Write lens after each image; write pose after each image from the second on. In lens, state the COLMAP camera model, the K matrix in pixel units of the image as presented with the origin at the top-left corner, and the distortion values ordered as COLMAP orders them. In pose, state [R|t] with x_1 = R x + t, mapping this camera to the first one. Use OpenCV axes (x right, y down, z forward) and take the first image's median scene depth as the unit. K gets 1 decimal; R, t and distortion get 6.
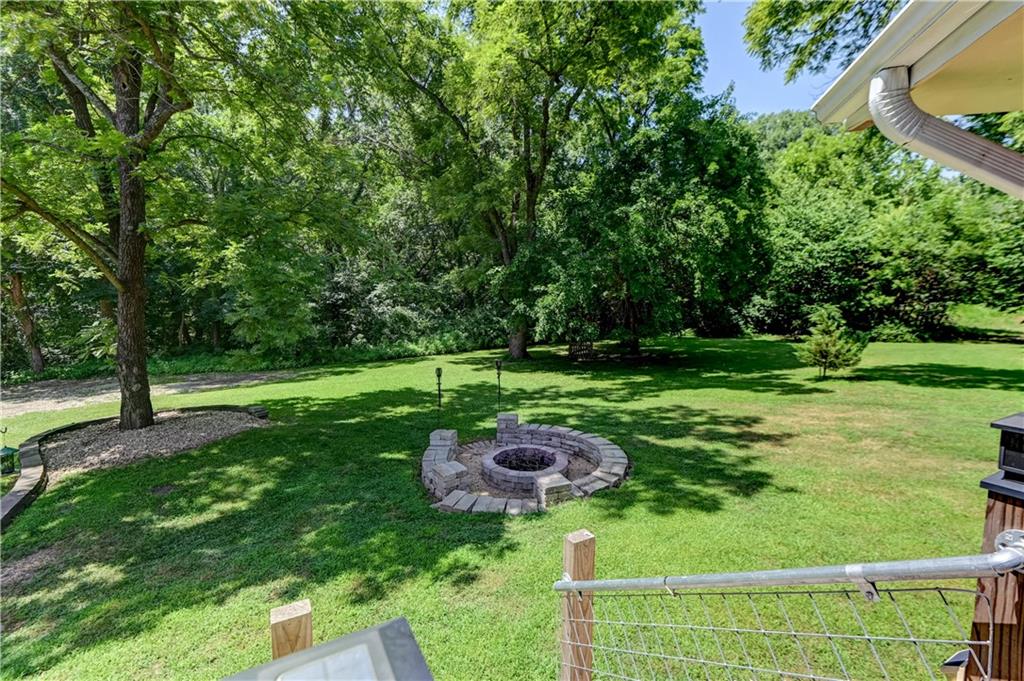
lens RADIAL K [[473.5, 0, 511.5], [0, 473.5, 347.5], [0, 0, 1]] dist [0.003182, -0.000675]
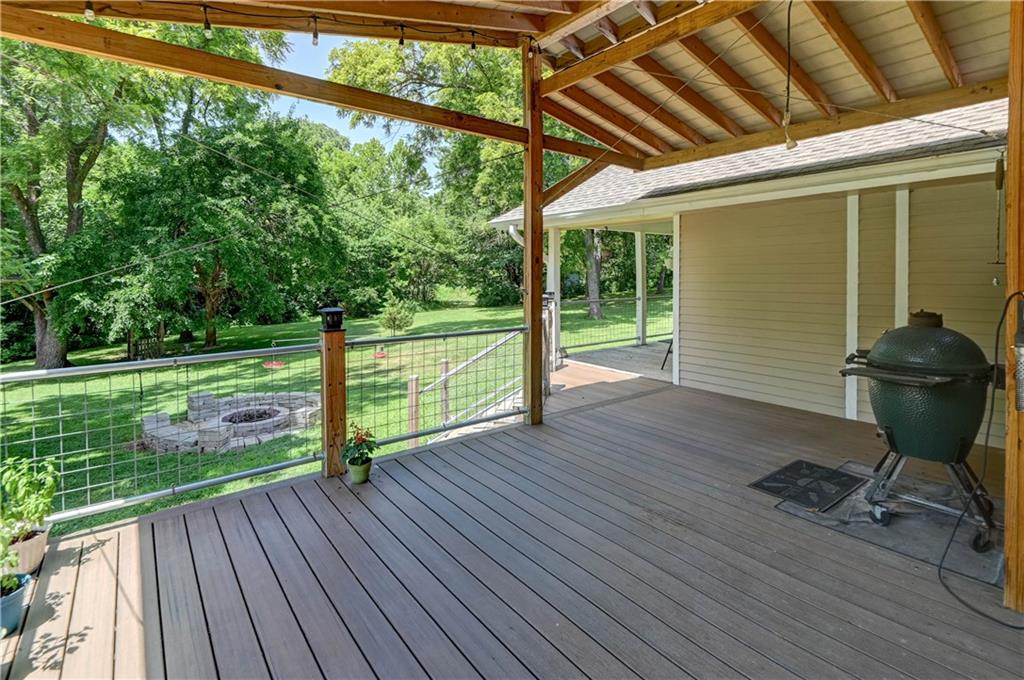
lens RADIAL K [[473.5, 0, 512.2], [0, 473.5, 339.6], [0, 0, 1]] dist [0.003182, -0.000675]
pose [[0.592988, -0.123010, 0.795760, -0.179309], [0.117971, 0.990870, 0.065260, 0.012942], [-0.796522, 0.055178, 0.602086, -0.100999]]
